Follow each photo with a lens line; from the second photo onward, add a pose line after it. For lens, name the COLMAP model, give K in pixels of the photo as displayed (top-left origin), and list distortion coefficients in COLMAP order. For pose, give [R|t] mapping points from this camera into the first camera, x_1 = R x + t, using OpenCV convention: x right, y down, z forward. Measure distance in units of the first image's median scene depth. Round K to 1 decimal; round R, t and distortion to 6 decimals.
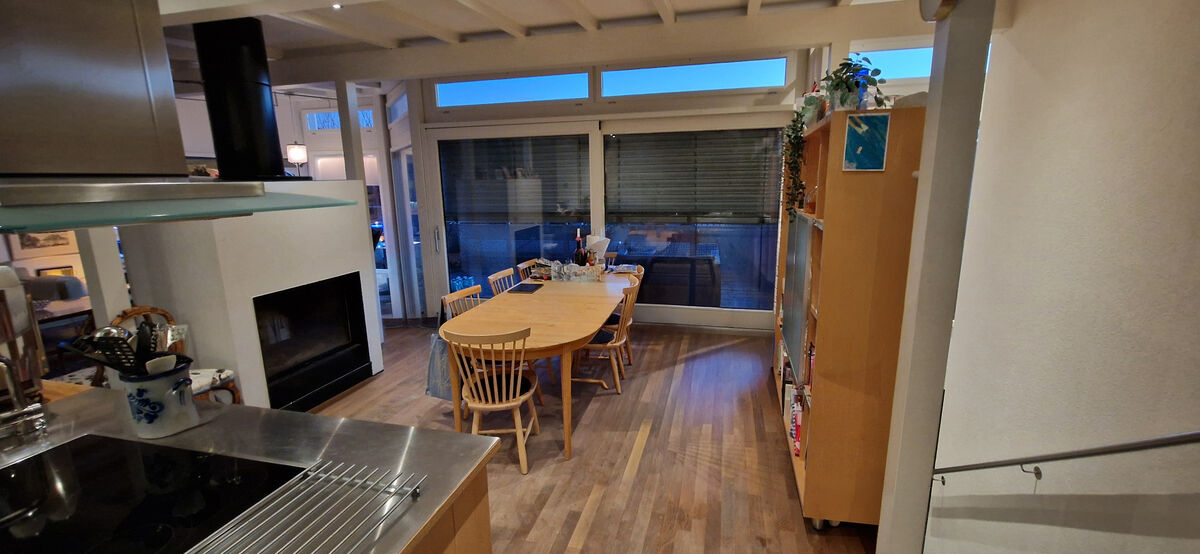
lens RADIAL K [[479.1, 0, 607.5], [0, 479.1, 278.3], [0, 0, 1]] dist [-0.018978, -0.001259]
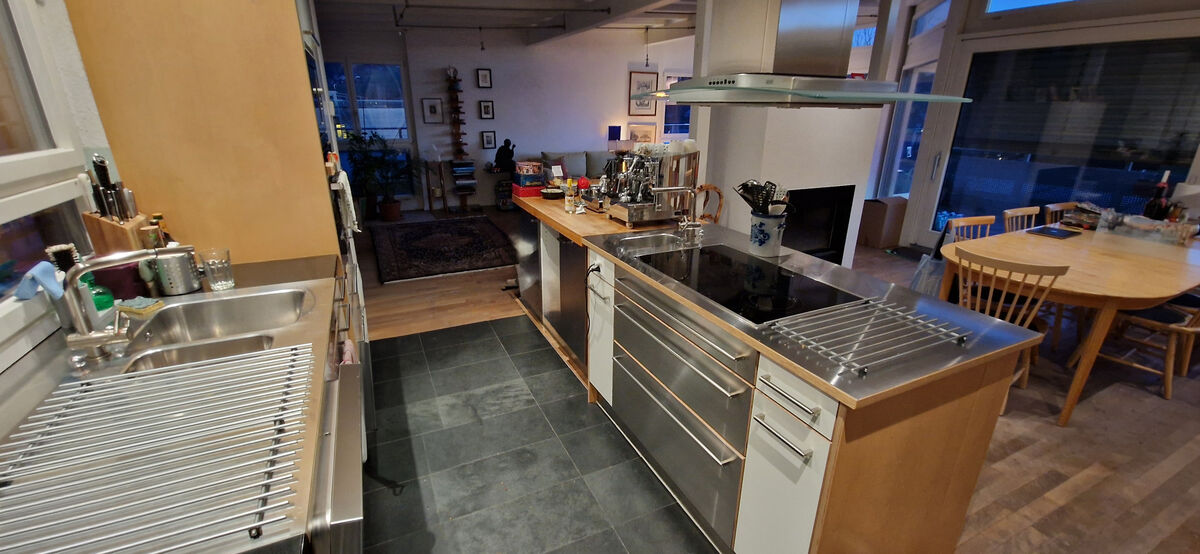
lens RADIAL K [[479.1, 0, 596.6], [0, 479.1, 276.0], [0, 0, 1]] dist [-0.018978, -0.001259]
pose [[0.614136, 0.274957, -0.739753, -0.030597], [-0.166815, 0.961394, 0.218850, 0.045508], [0.771368, -0.011002, 0.636294, -0.135977]]
